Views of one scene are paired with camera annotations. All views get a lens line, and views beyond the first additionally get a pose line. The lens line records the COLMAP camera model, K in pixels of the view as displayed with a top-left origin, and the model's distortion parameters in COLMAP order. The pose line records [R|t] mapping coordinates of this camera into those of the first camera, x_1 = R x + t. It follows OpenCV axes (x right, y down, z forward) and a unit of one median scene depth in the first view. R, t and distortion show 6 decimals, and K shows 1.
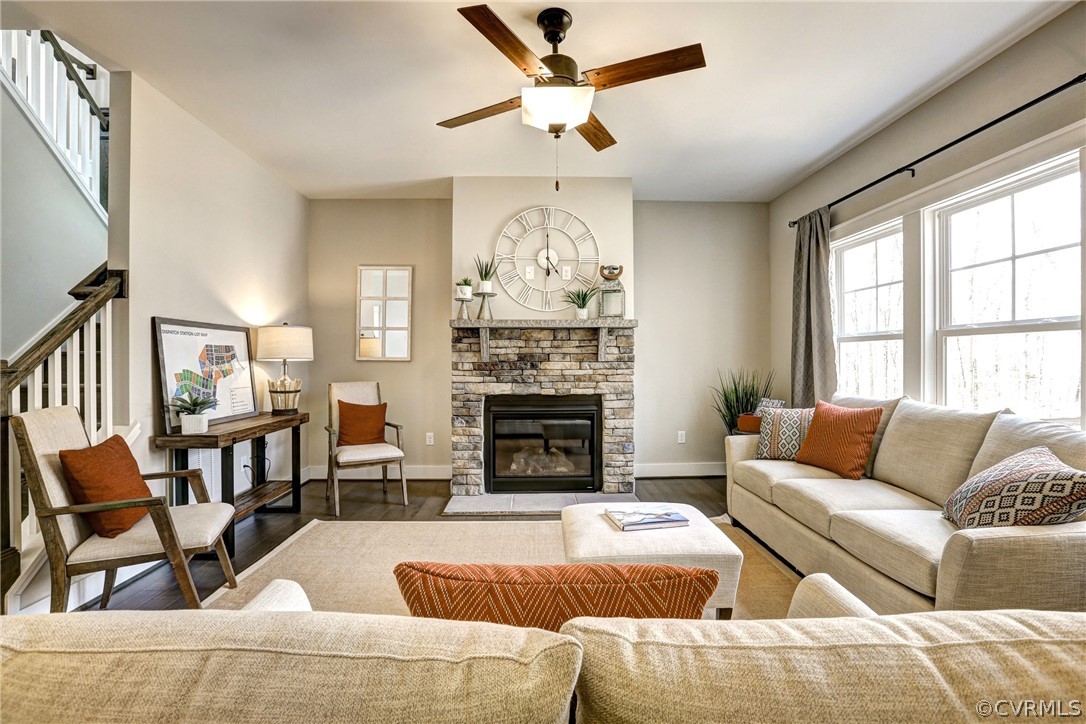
lens RADIAL K [[493.2, 0, 541.1], [0, 493.2, 362.1], [0, 0, 1]] dist [-0.018272, 0.001231]
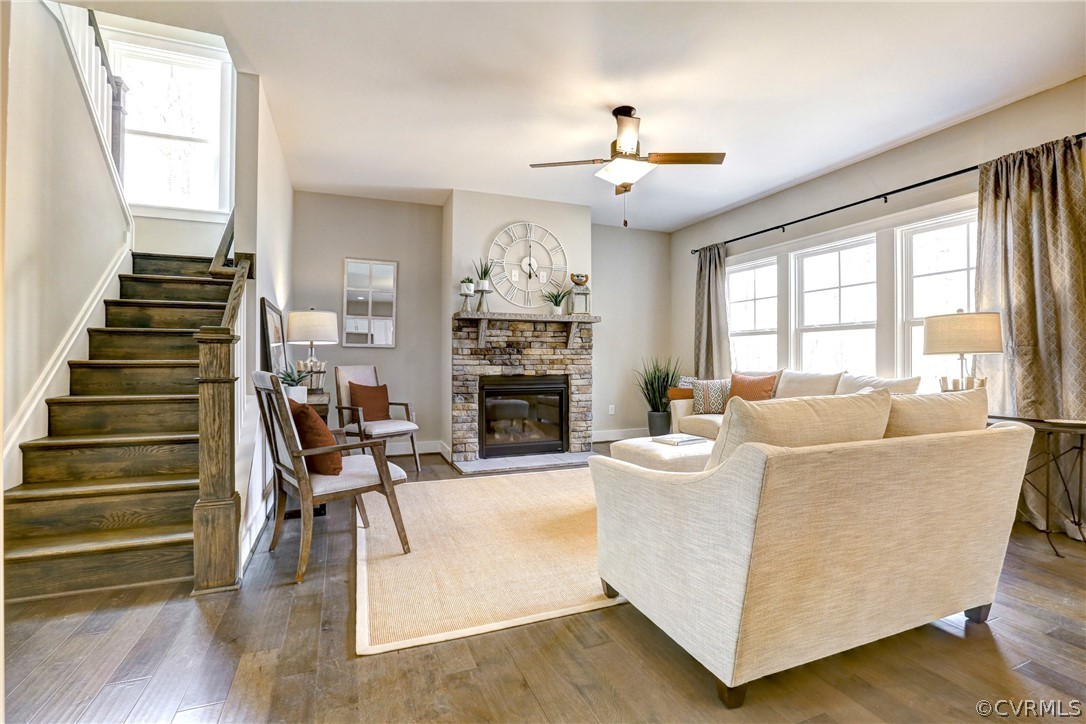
lens RADIAL K [[493.2, 0, 545.6], [0, 493.2, 358.9], [0, 0, 1]] dist [-0.018272, 0.001231]
pose [[0.939489, 0.003080, 0.342567, -0.372195], [-0.001142, 0.999982, -0.005860, 0.032956], [-0.342578, 0.005114, 0.939475, -0.172297]]
